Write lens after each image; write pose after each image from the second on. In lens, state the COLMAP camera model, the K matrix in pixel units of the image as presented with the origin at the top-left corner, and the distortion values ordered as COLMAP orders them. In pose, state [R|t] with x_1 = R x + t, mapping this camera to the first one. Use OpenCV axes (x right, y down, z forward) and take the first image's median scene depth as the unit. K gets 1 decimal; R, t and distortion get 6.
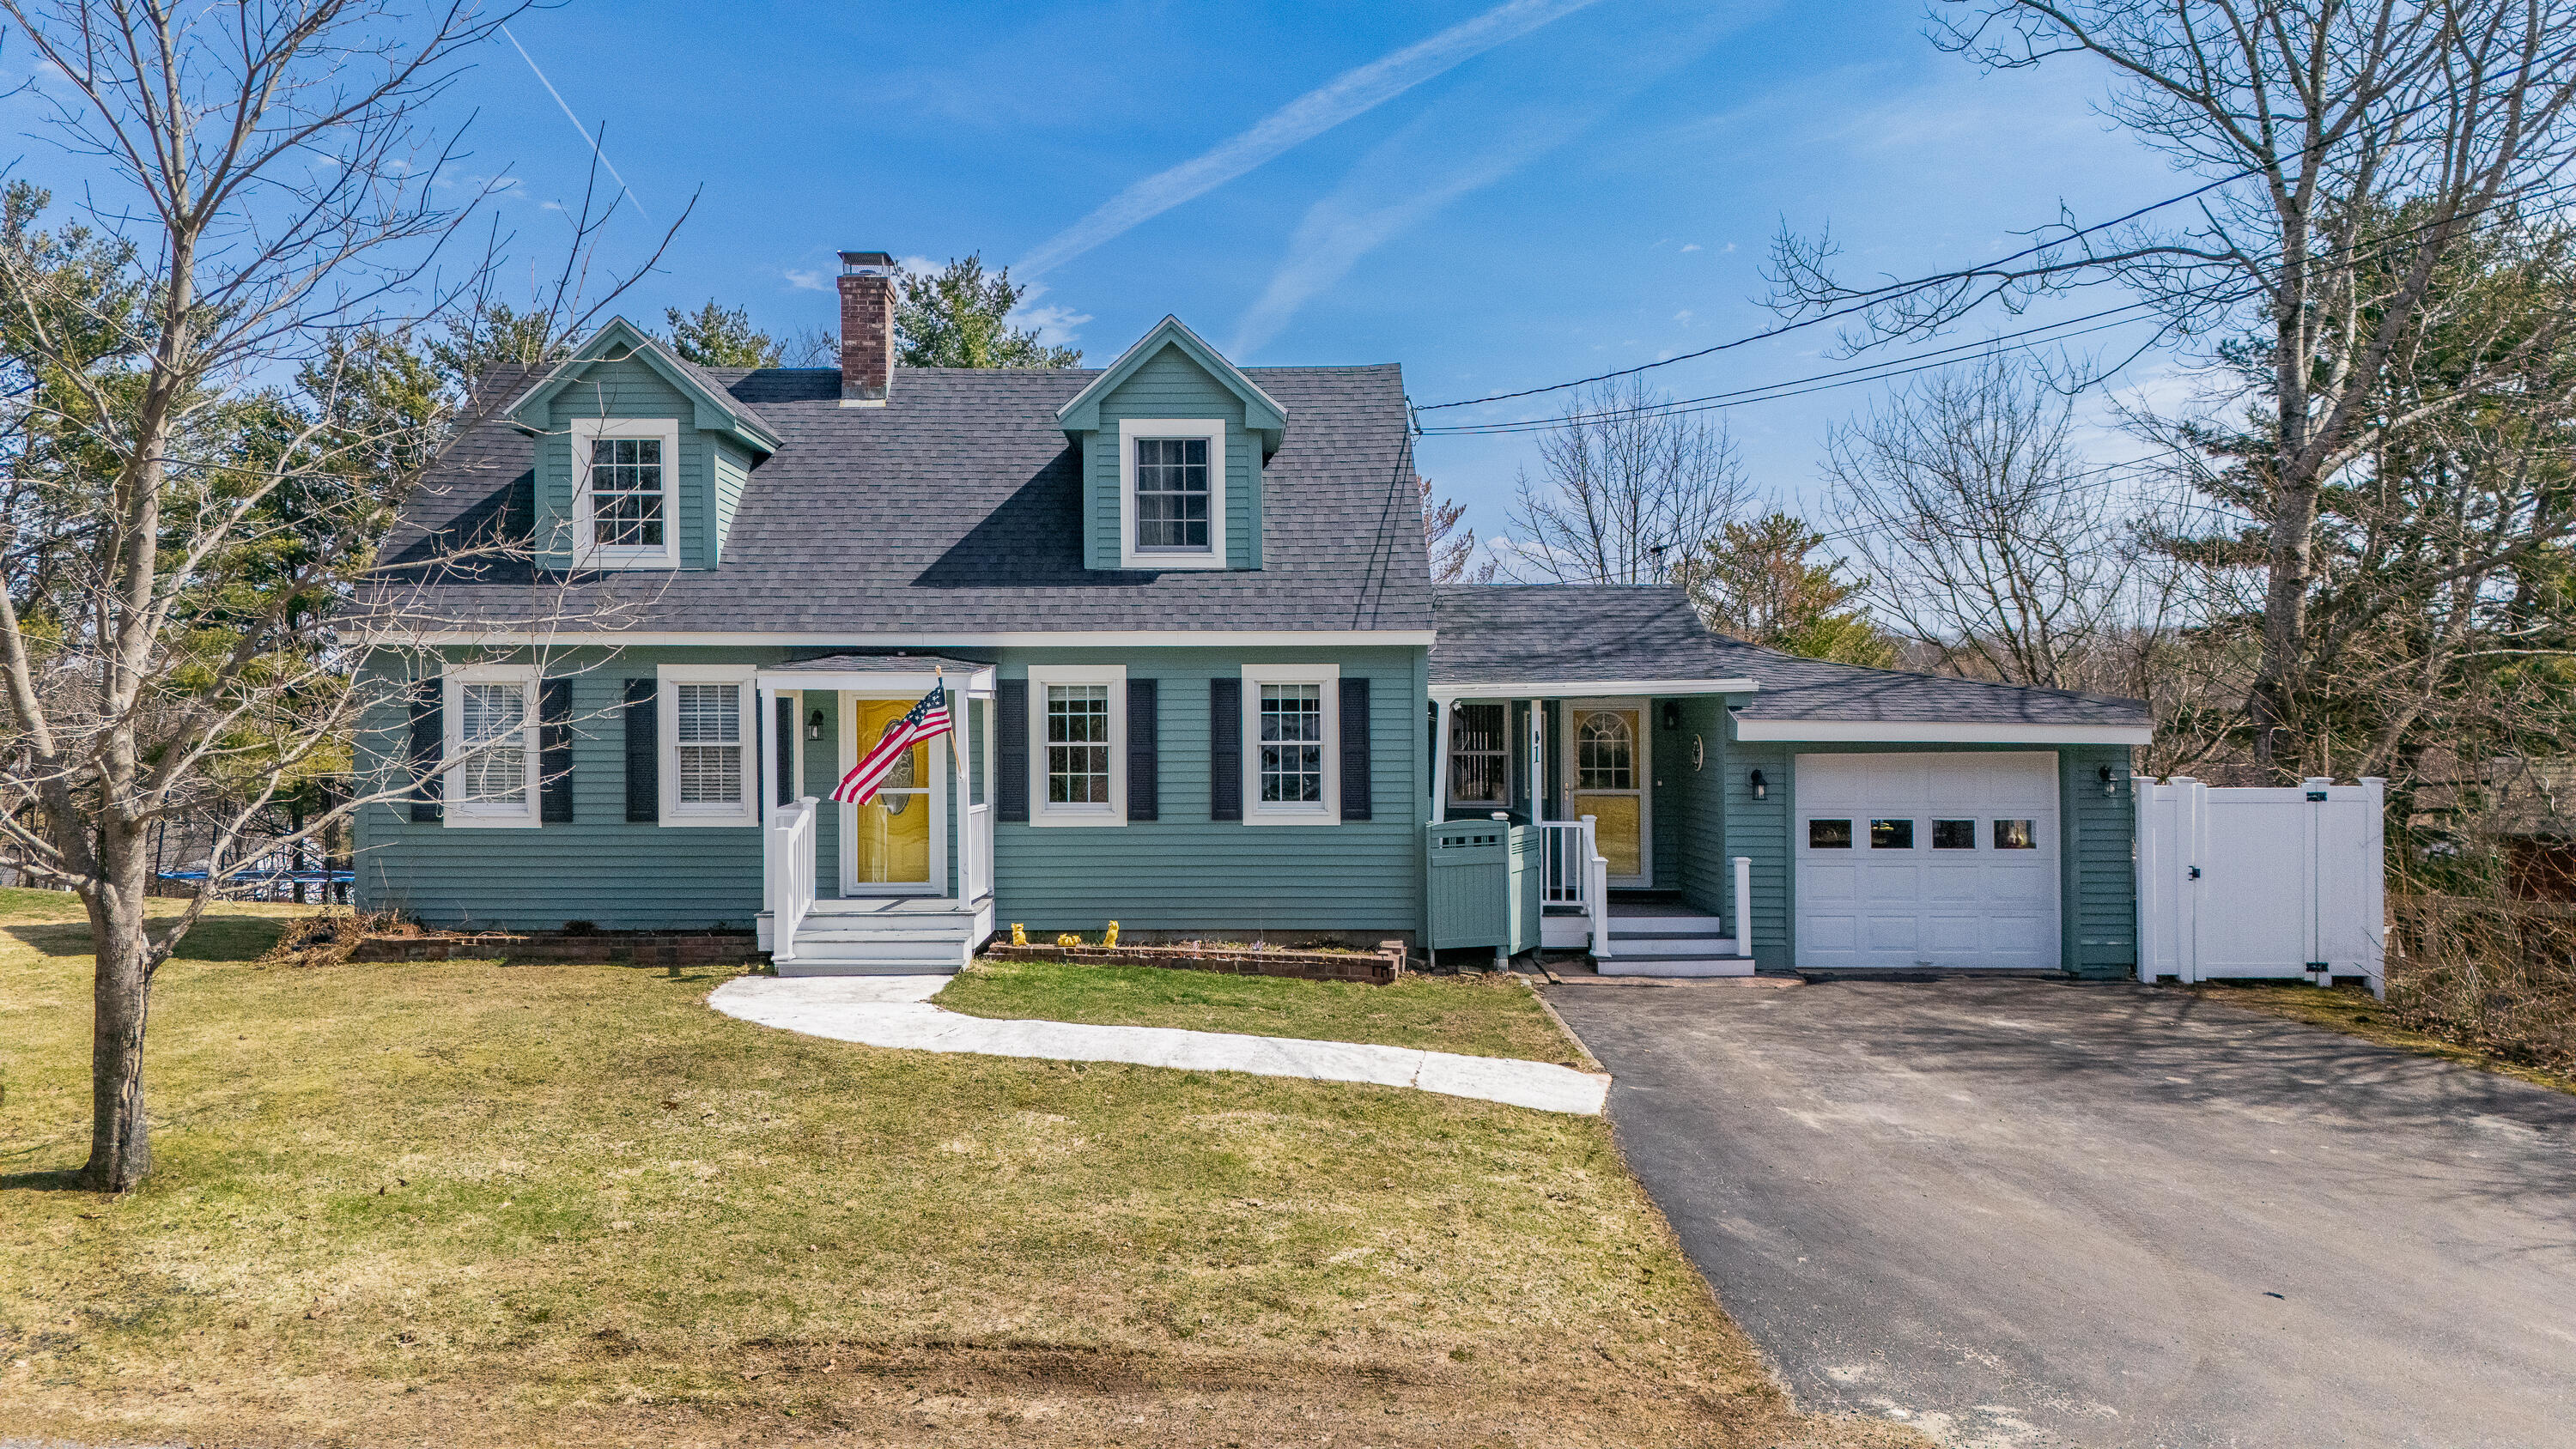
lens RADIAL K [[1882.5, 0, 1262.0], [0, 1882.5, 704.2], [0, 0, 1]] dist [0.058838, -0.041629]
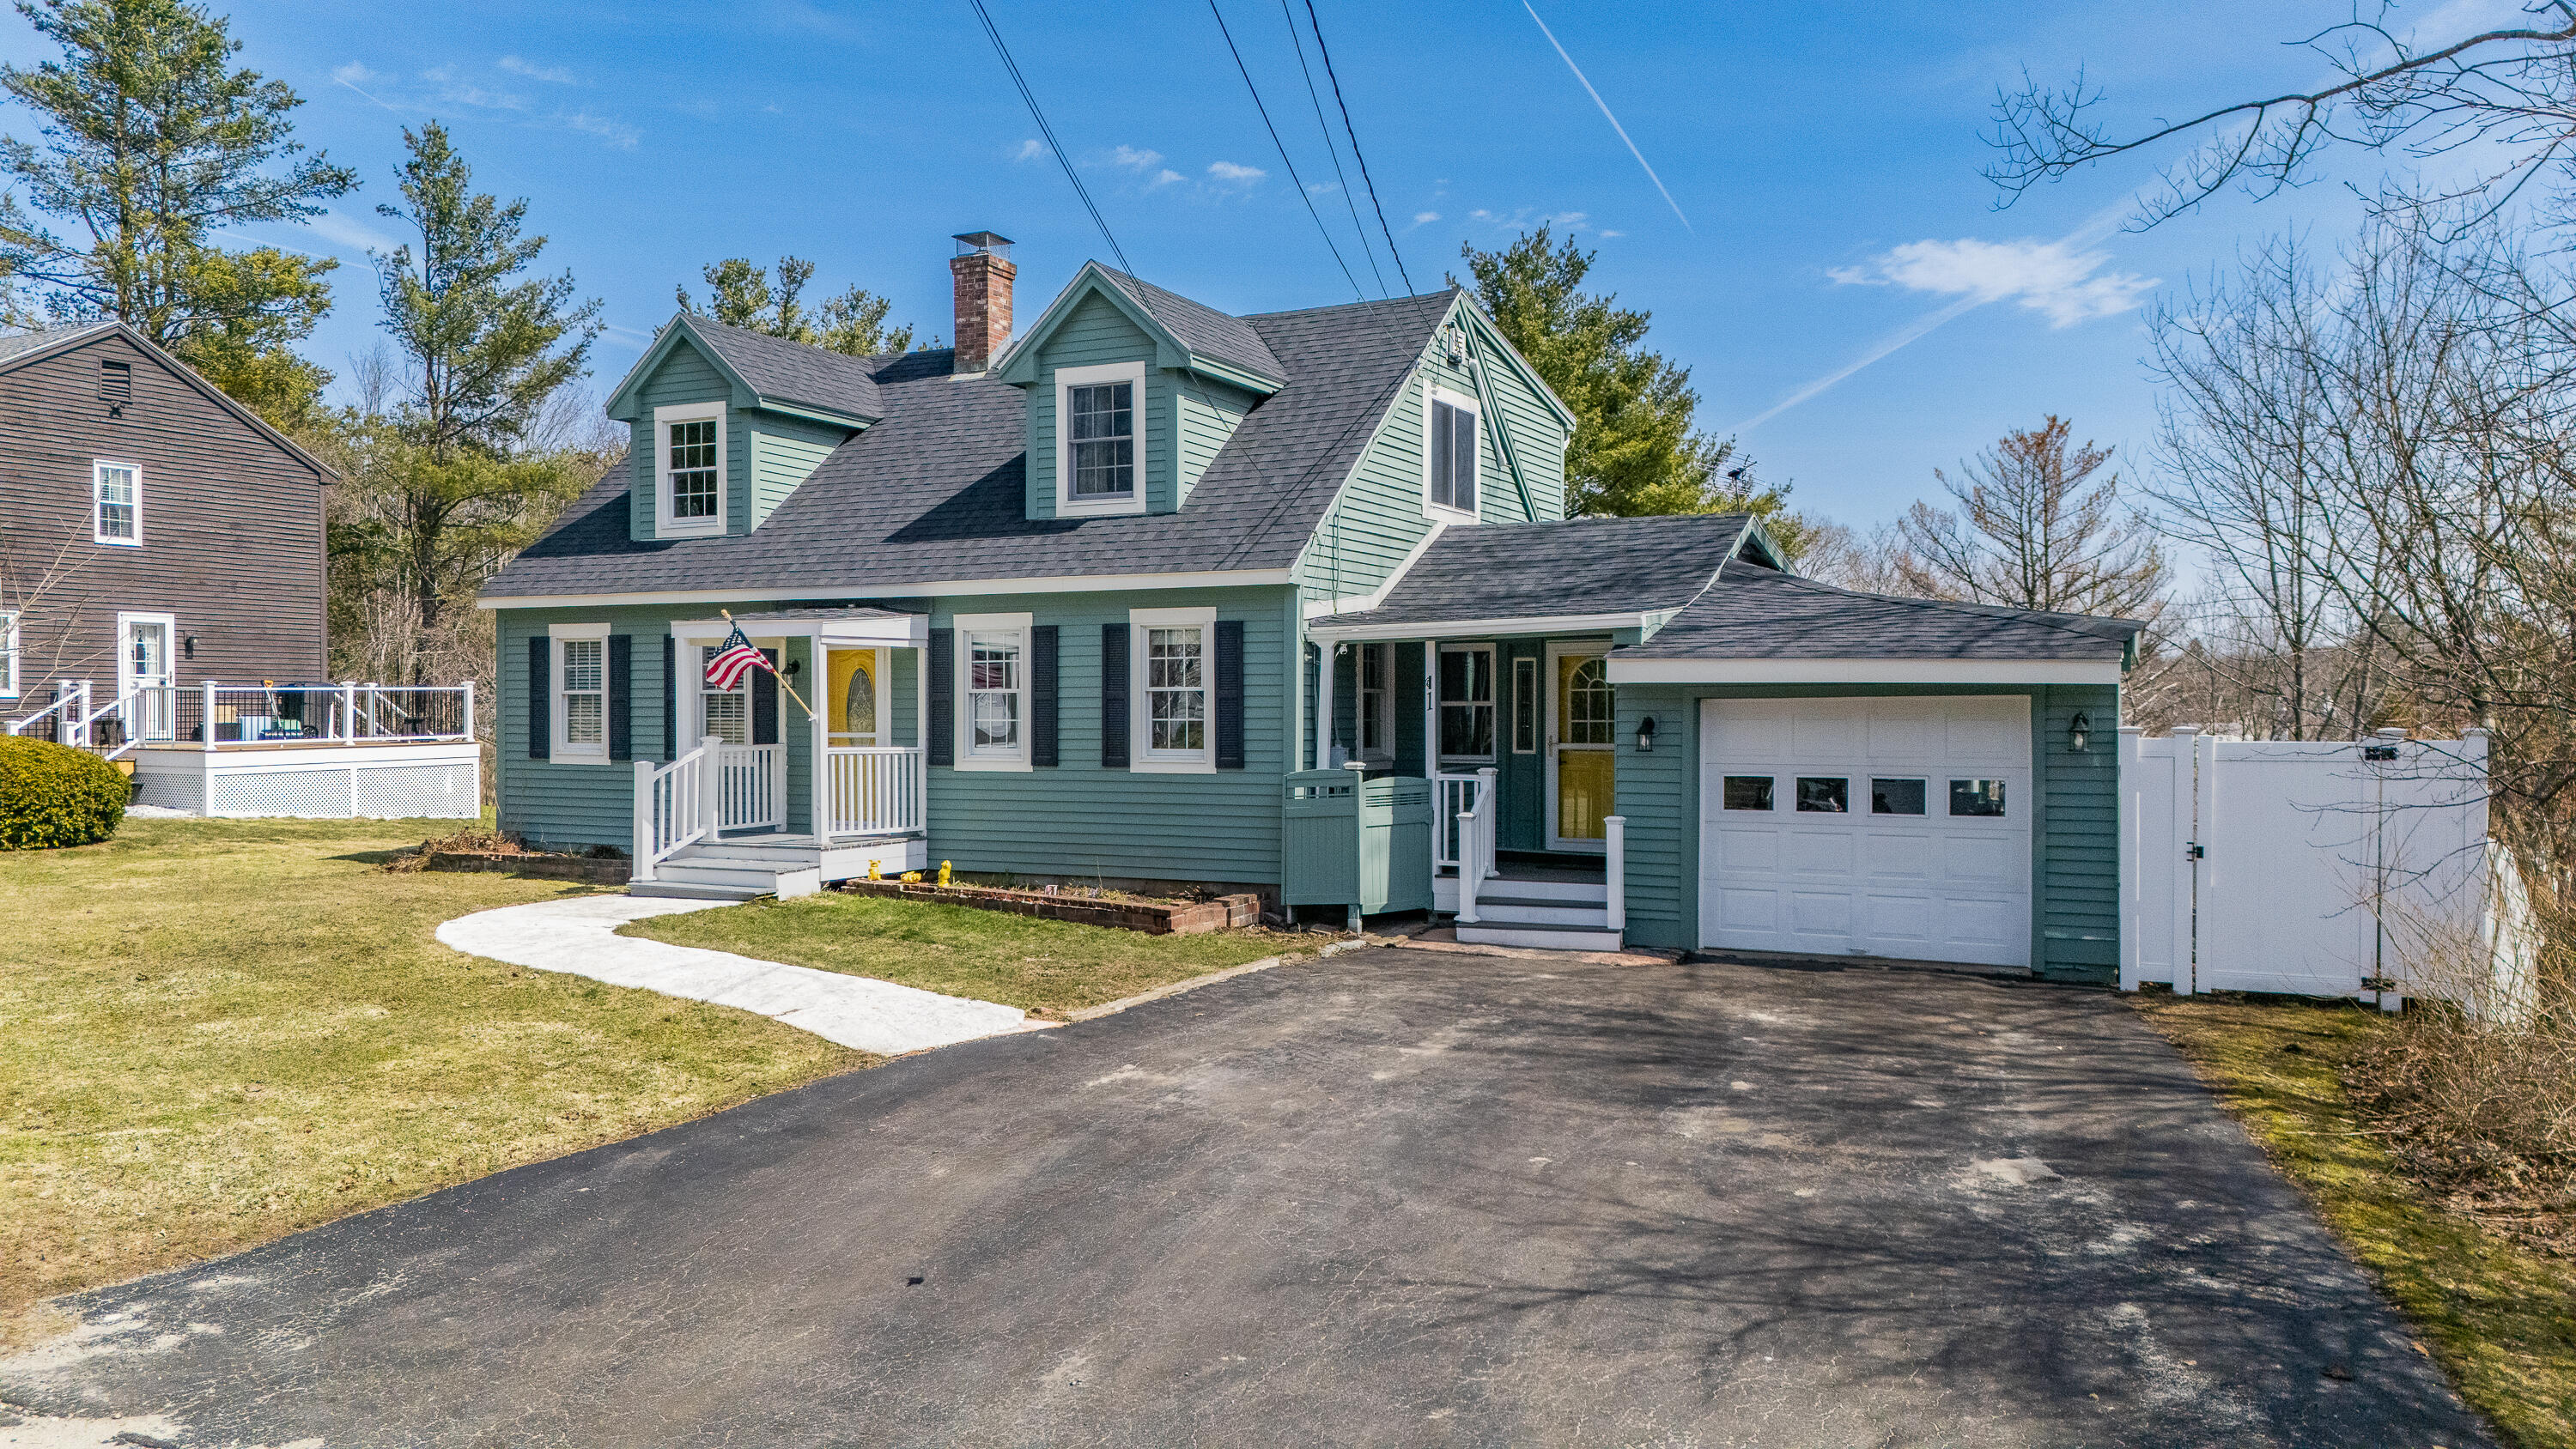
lens RADIAL K [[1921.0, 0, 1277.2], [0, 1921.0, 713.5], [0, 0, 1]] dist [0.045684, 0.002823]
pose [[0.891828, 0.001945, -0.452370, 0.507845], [0.009259, 0.999703, 0.022552, 0.011274], [0.452279, -0.024301, 0.891545, 0.131392]]
